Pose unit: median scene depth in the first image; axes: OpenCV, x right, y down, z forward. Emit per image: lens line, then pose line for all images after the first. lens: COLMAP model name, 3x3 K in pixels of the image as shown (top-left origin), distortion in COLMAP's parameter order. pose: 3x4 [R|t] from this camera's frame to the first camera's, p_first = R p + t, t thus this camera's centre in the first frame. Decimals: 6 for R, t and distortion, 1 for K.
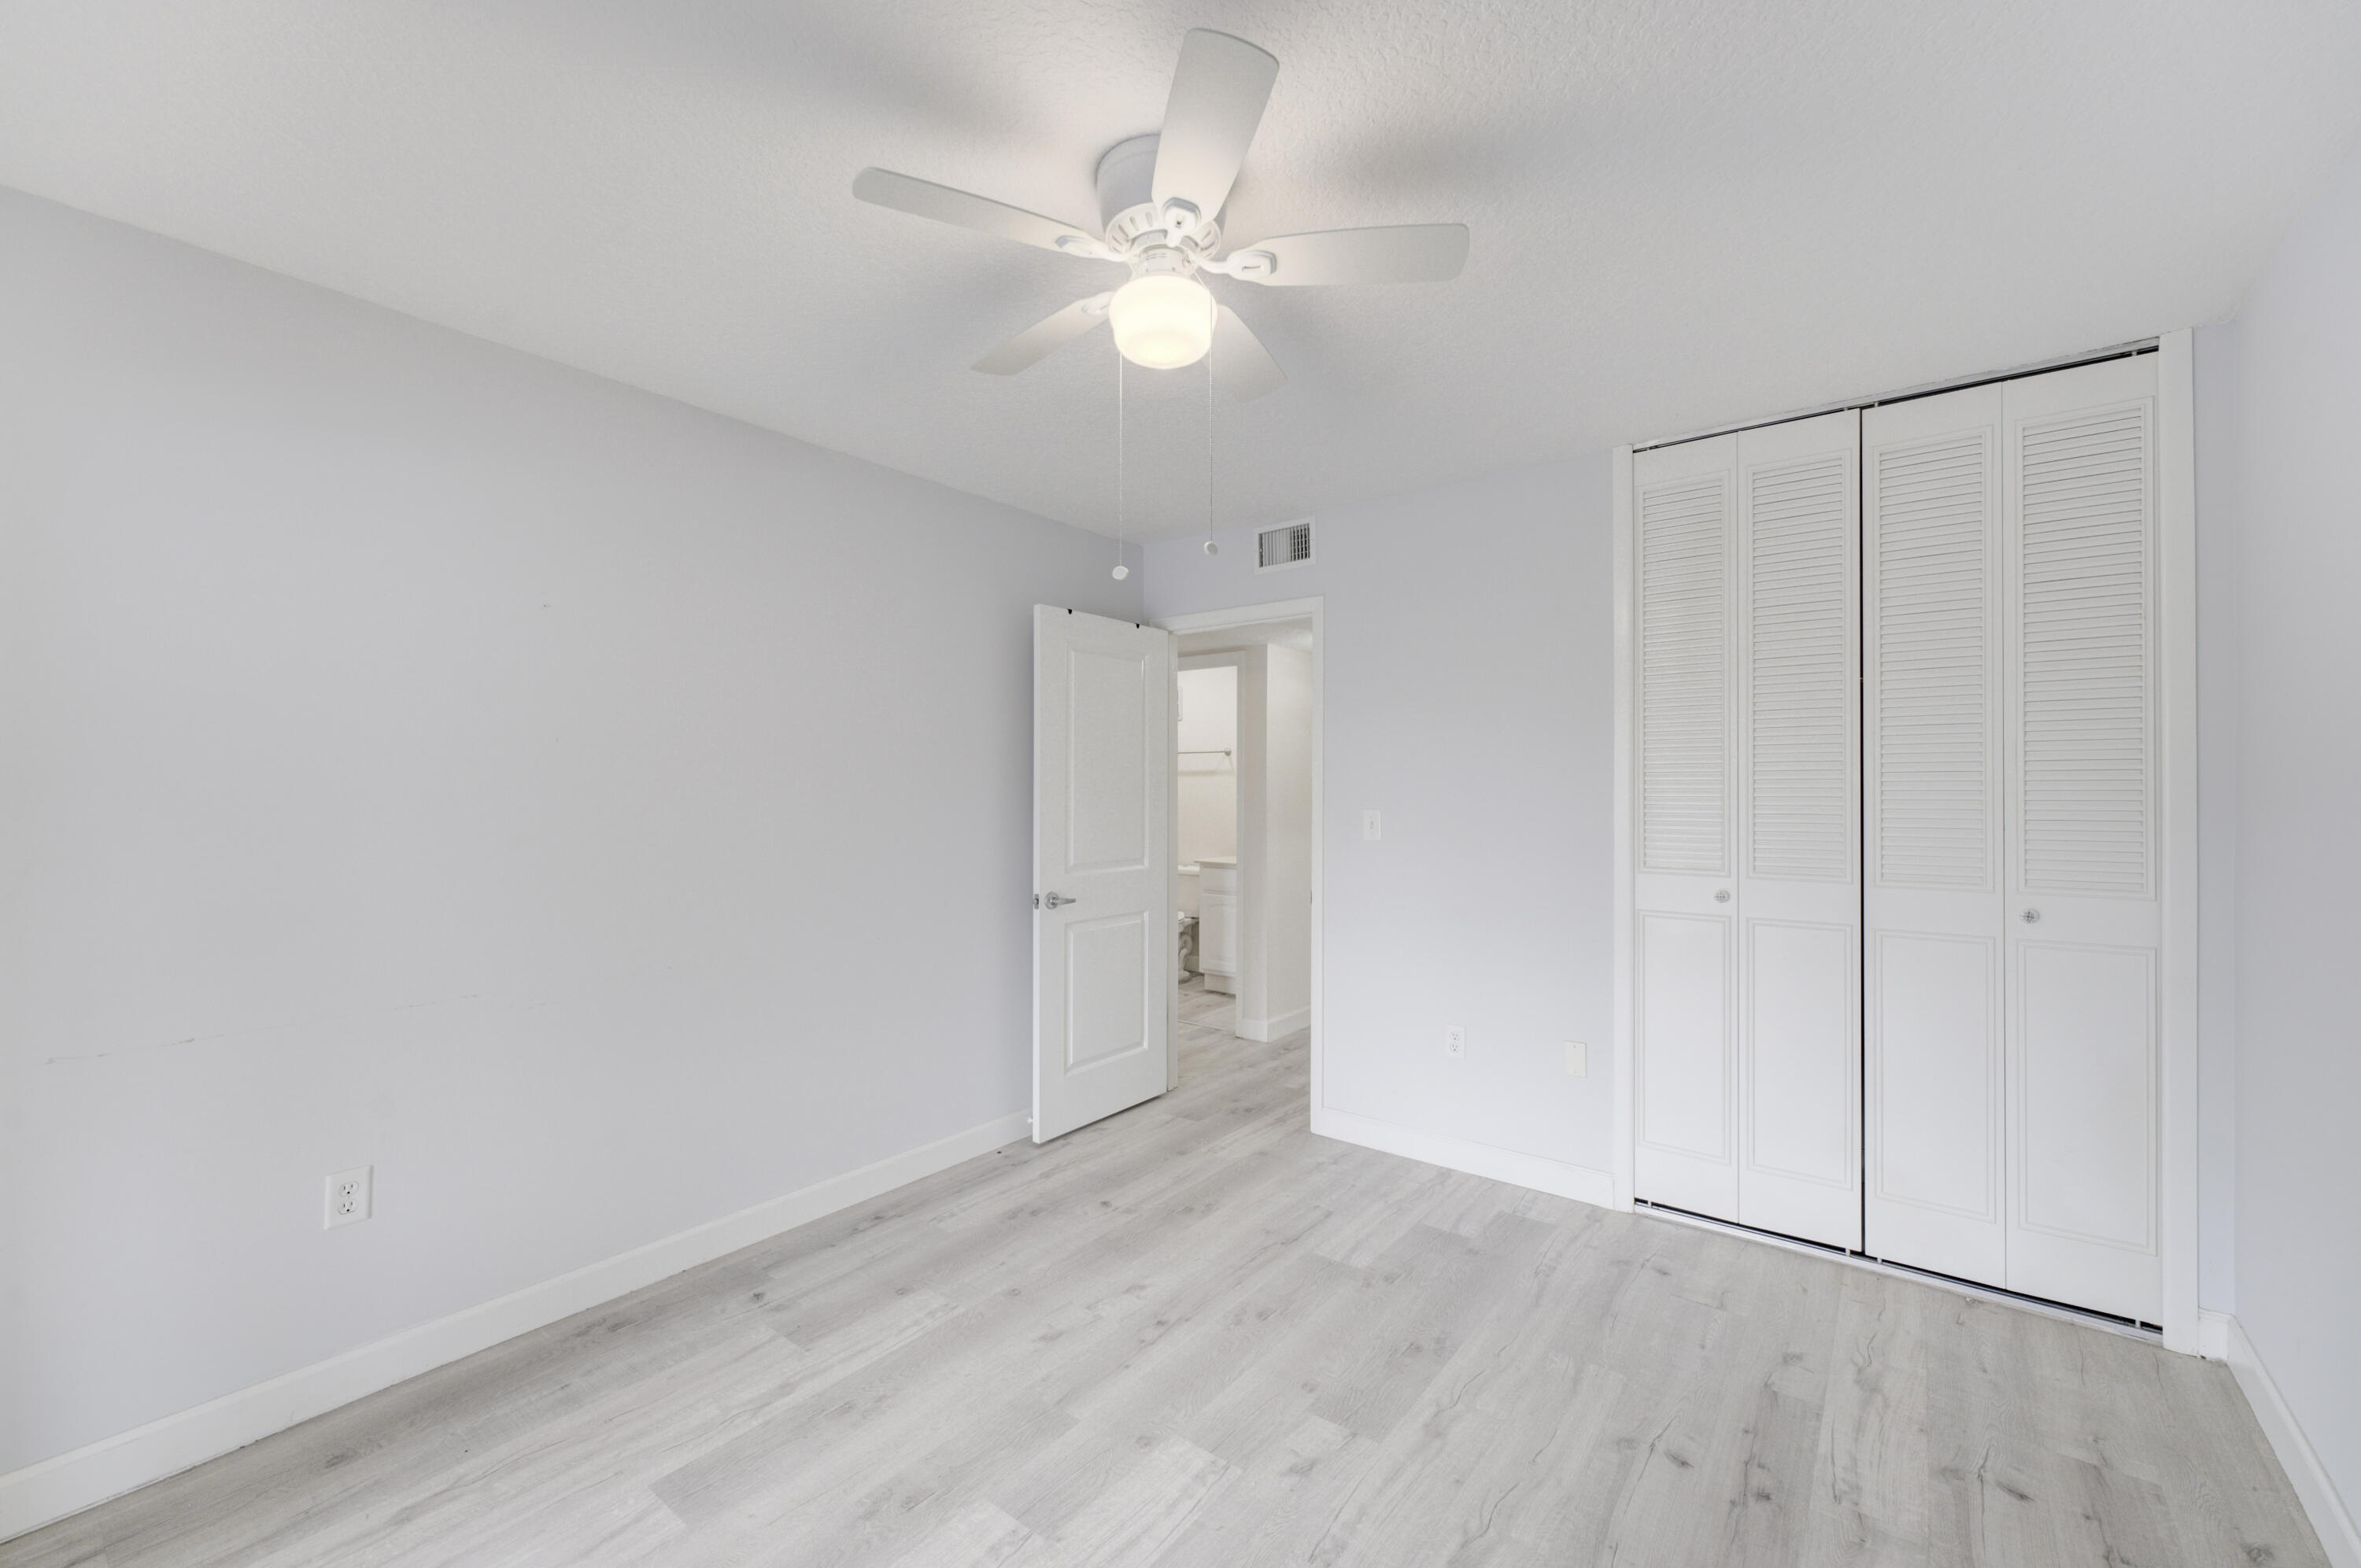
lens RADIAL K [[958.7, 0, 1175.4], [0, 958.7, 781.5], [0, 0, 1]] dist [0.001605, -0.000040]
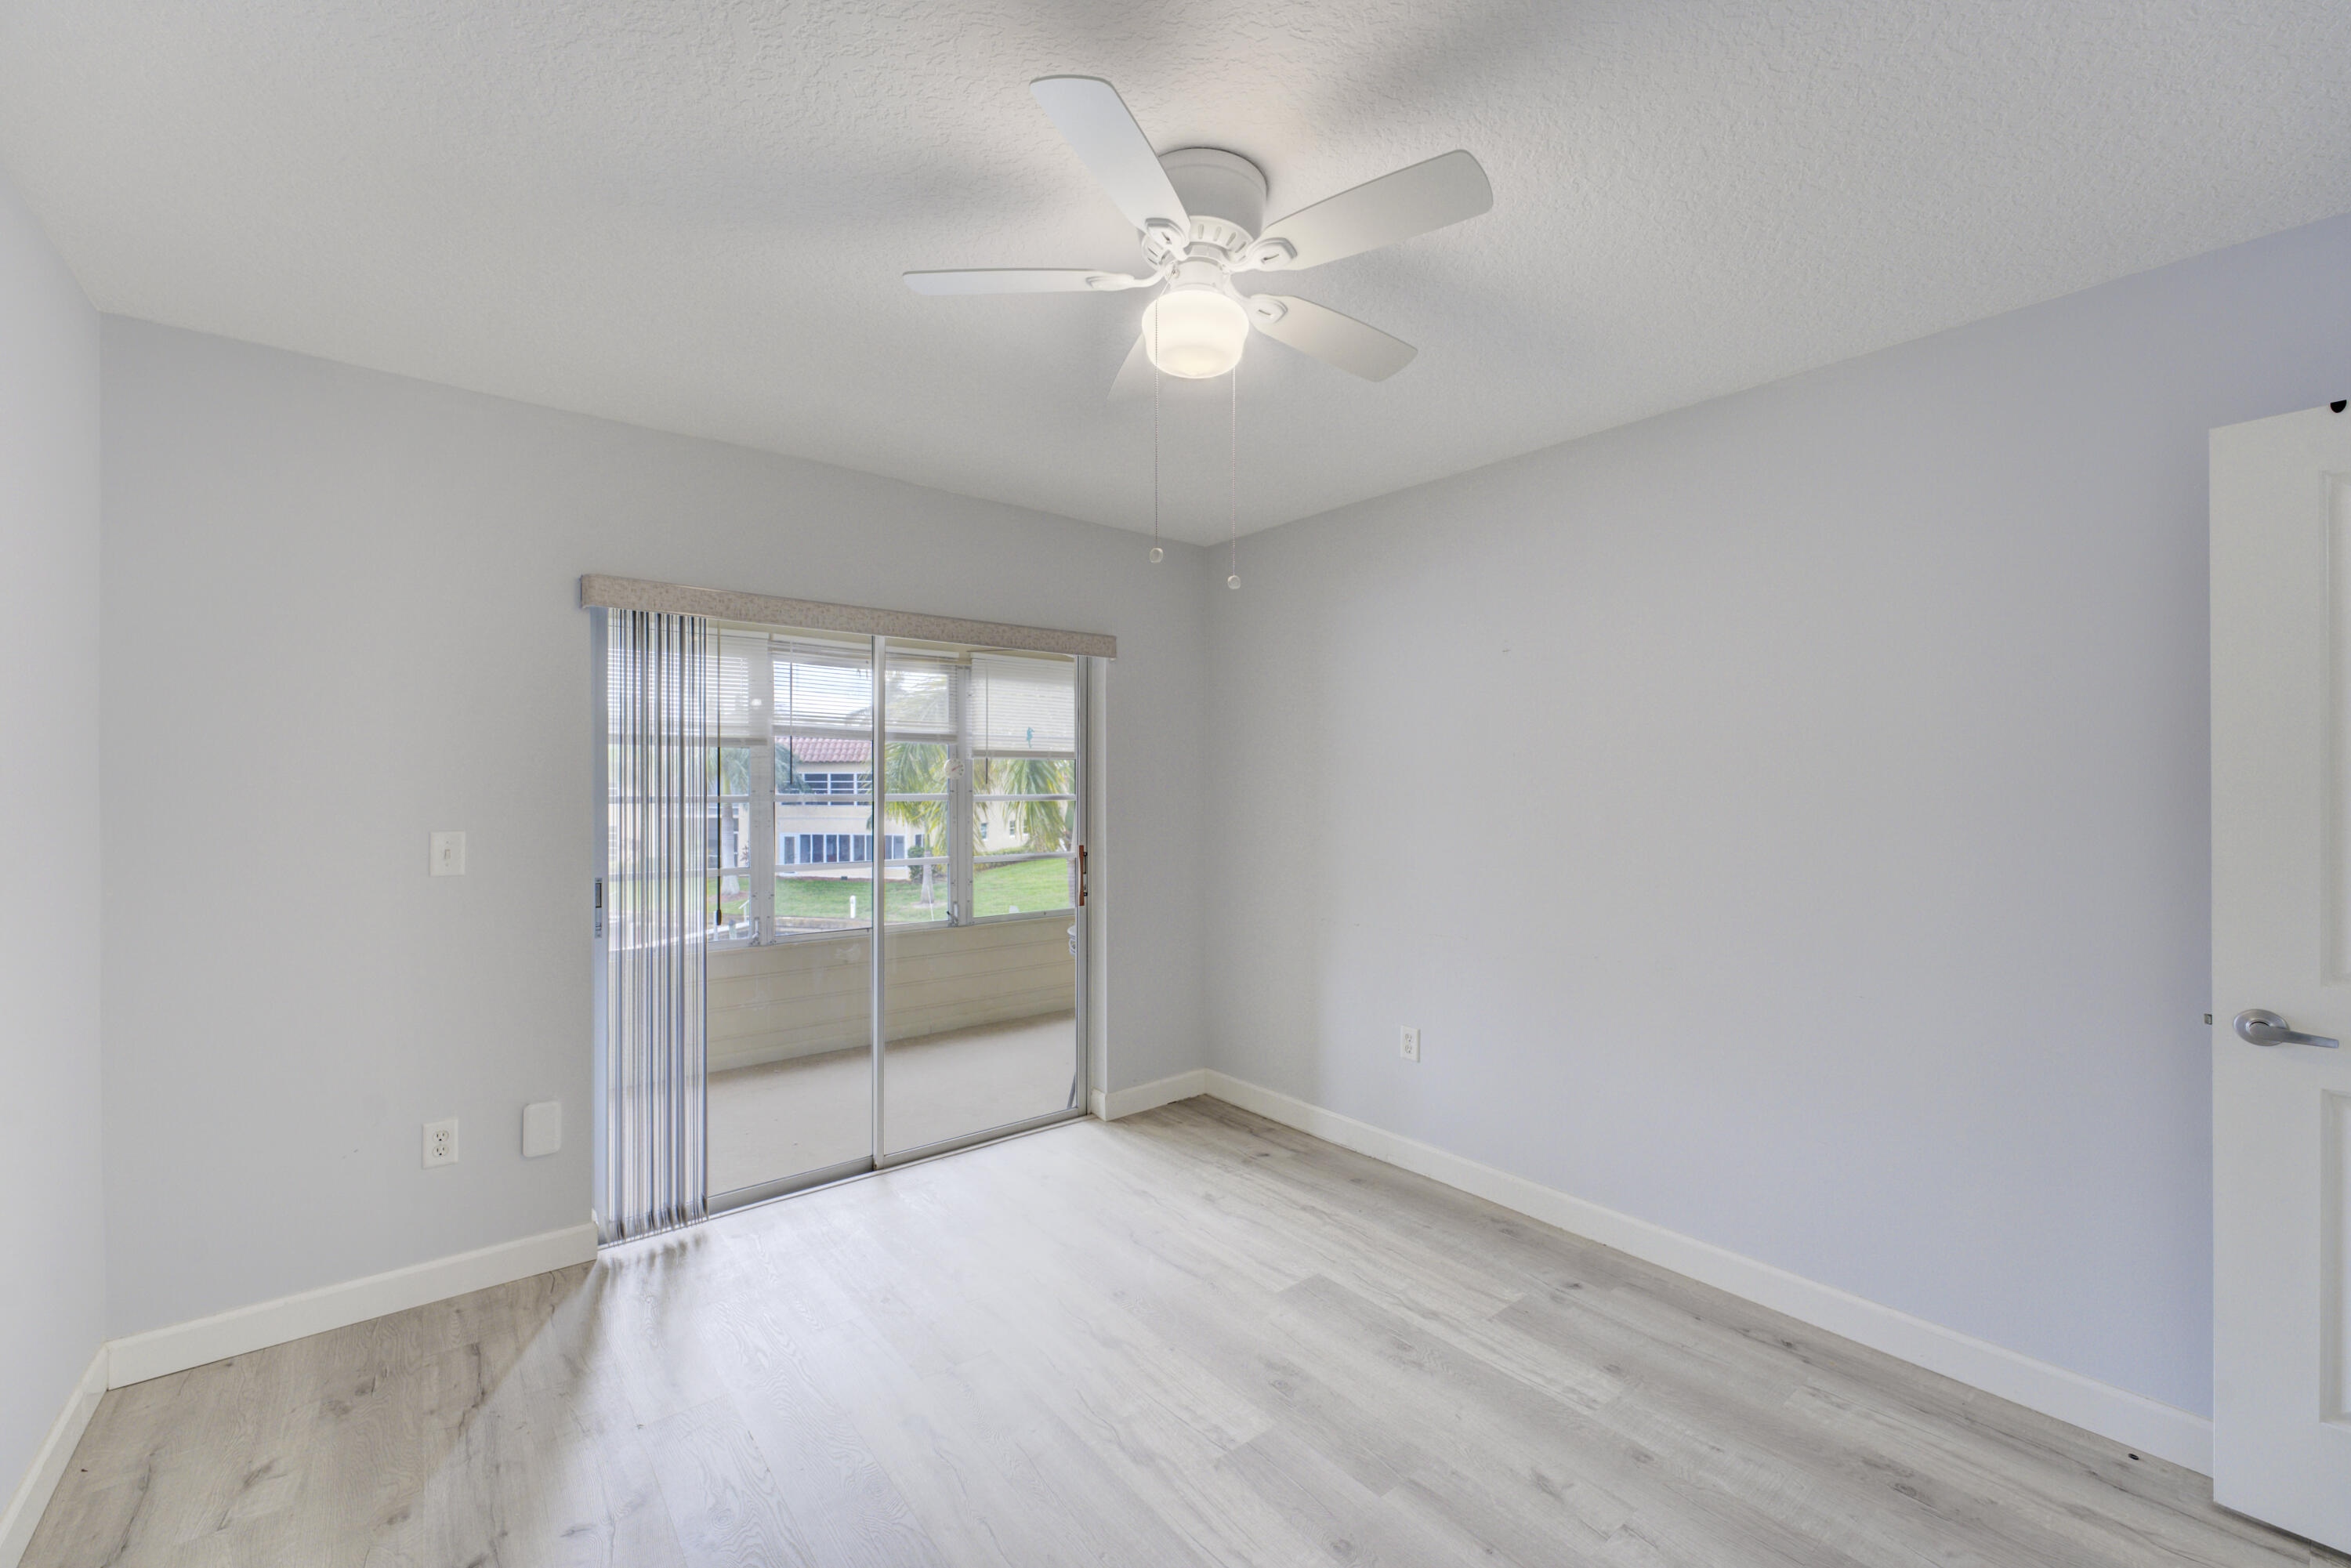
lens RADIAL K [[946.3, 0, 1179.3], [0, 946.3, 777.1], [0, 0, 1]] dist [-0.000911, -0.000200]
pose [[-0.223727, -0.009844, -0.974602, 0.783828], [0.003863, 0.999932, -0.010987, 0.001372], [0.974644, -0.006223, -0.223673, 0.981911]]
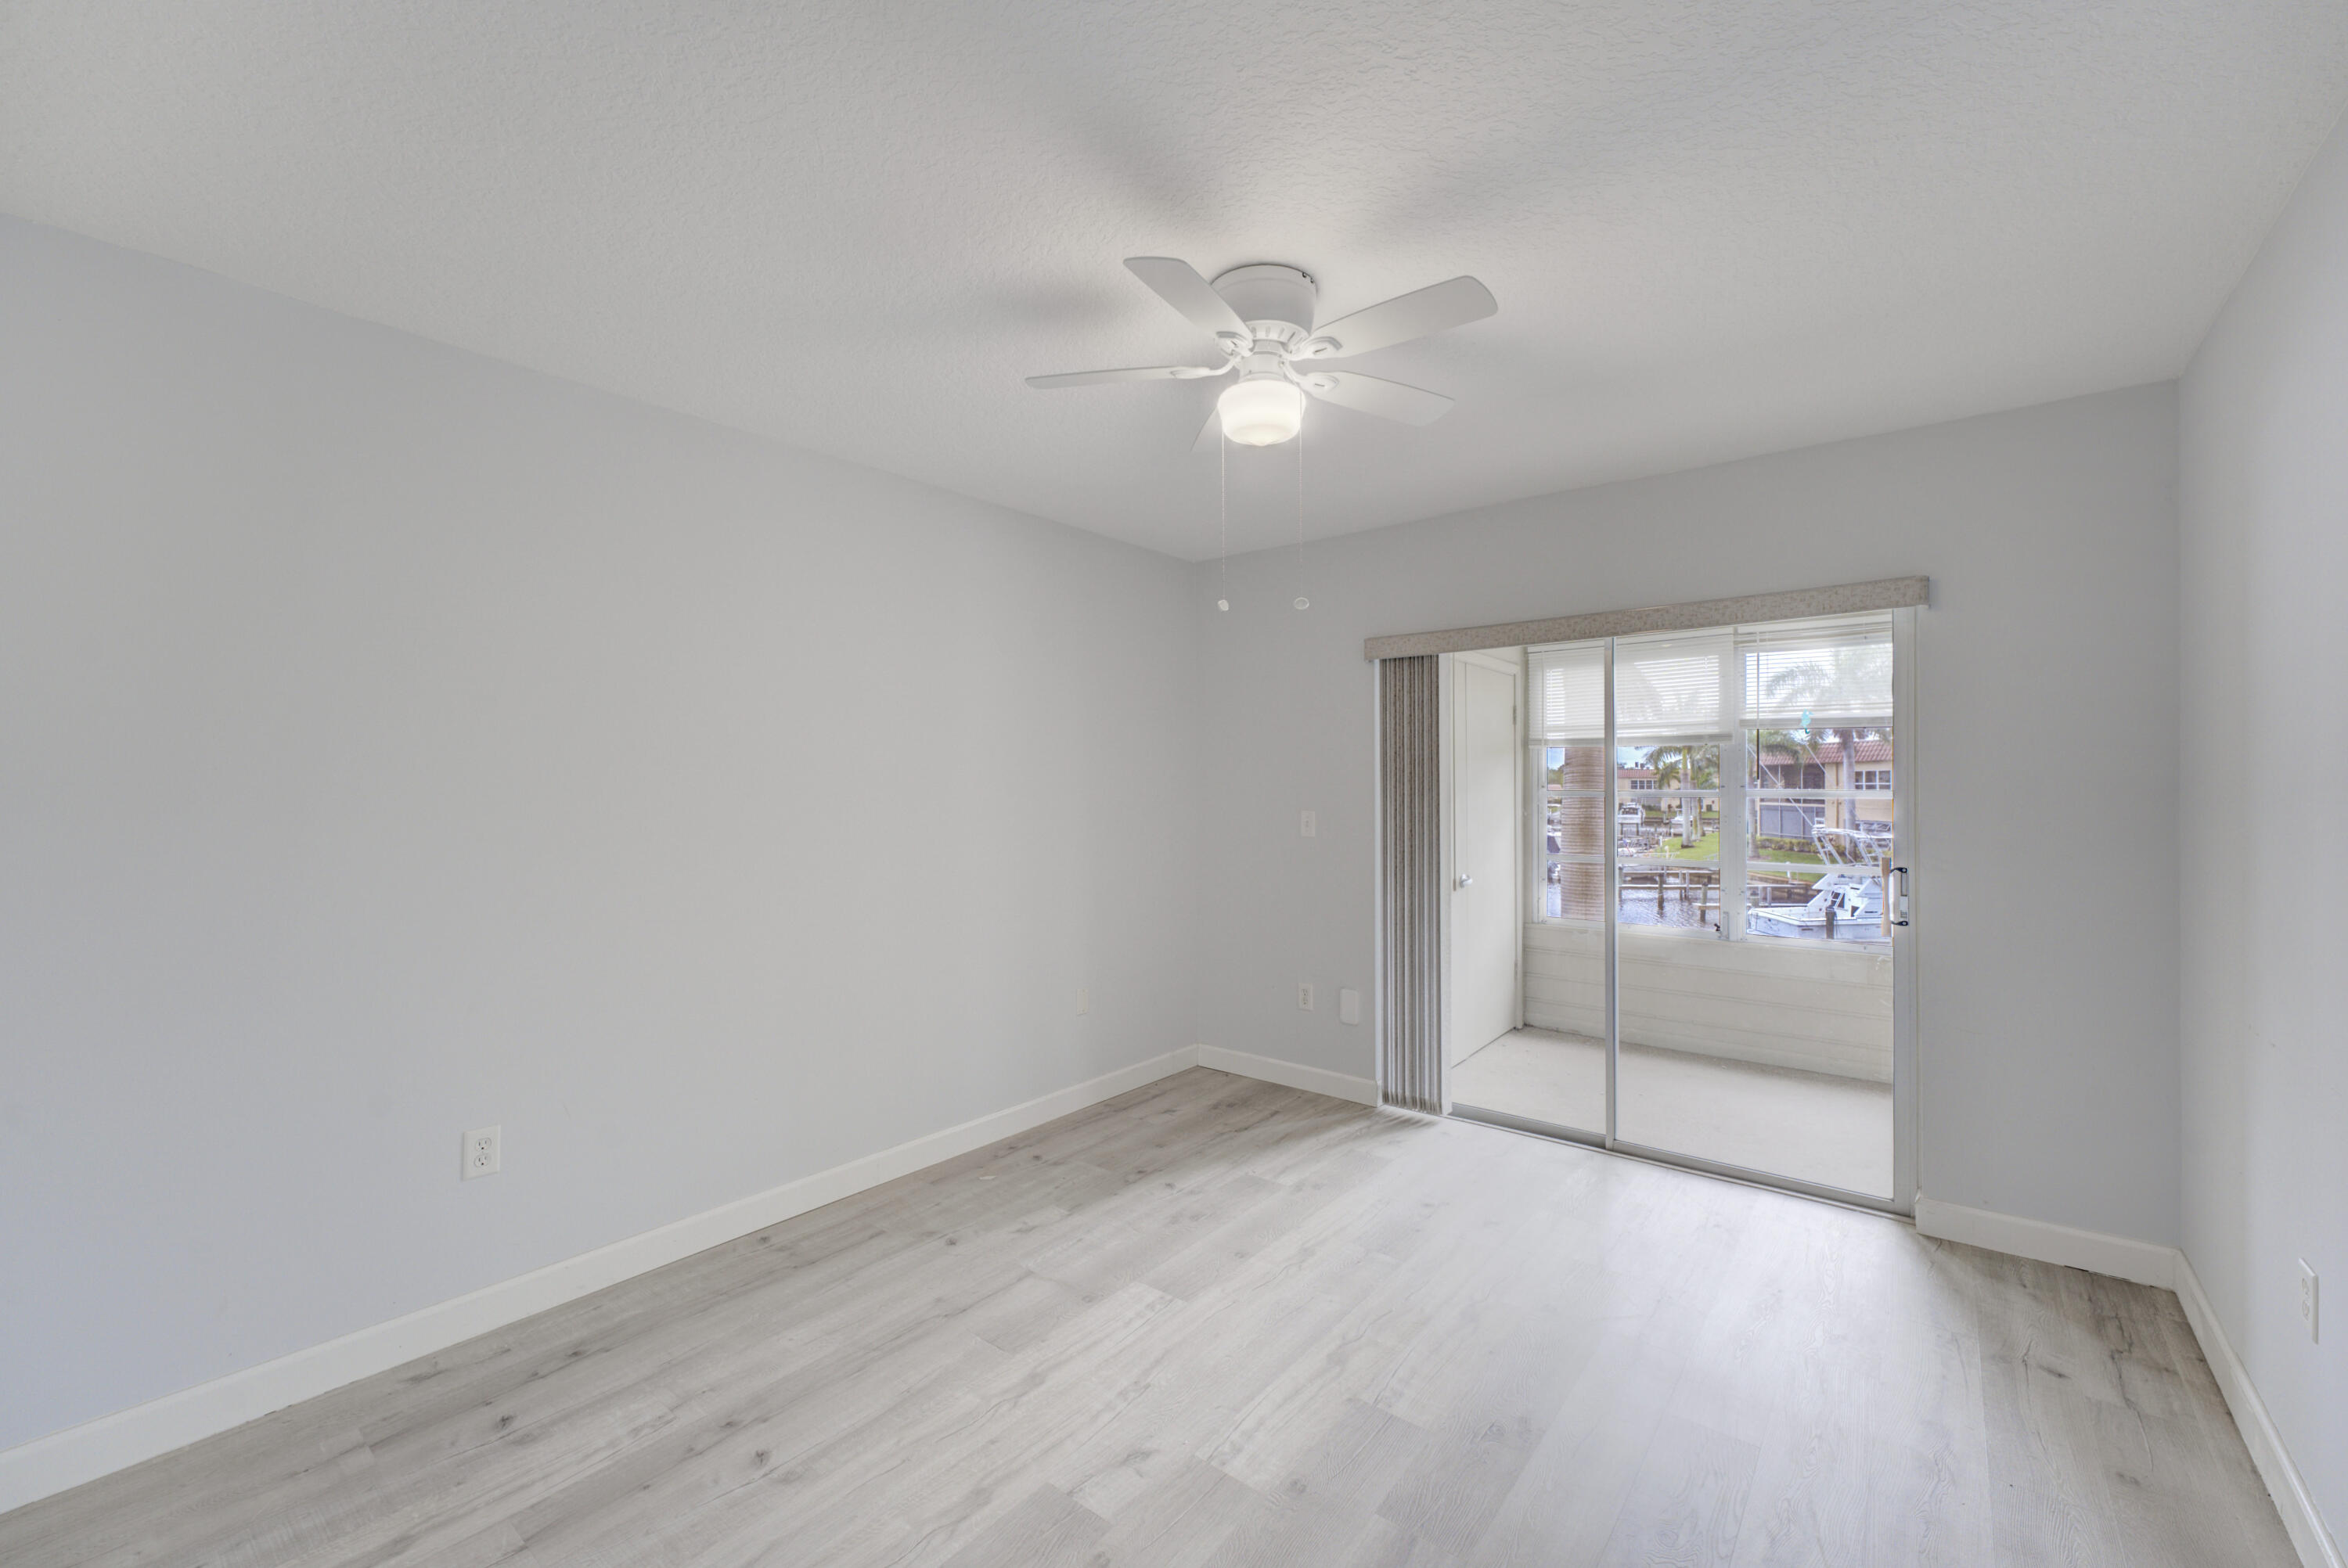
lens RADIAL K [[945.0, 0, 1177.8], [0, 945.0, 768.7], [0, 0, 1]] dist [-0.000911, -0.000200]
pose [[-0.999866, 0.003662, 0.015933, 0.062199], [0.003337, 0.999787, -0.020369, 0.005748], [-0.016004, -0.020313, -0.999666, 1.809739]]
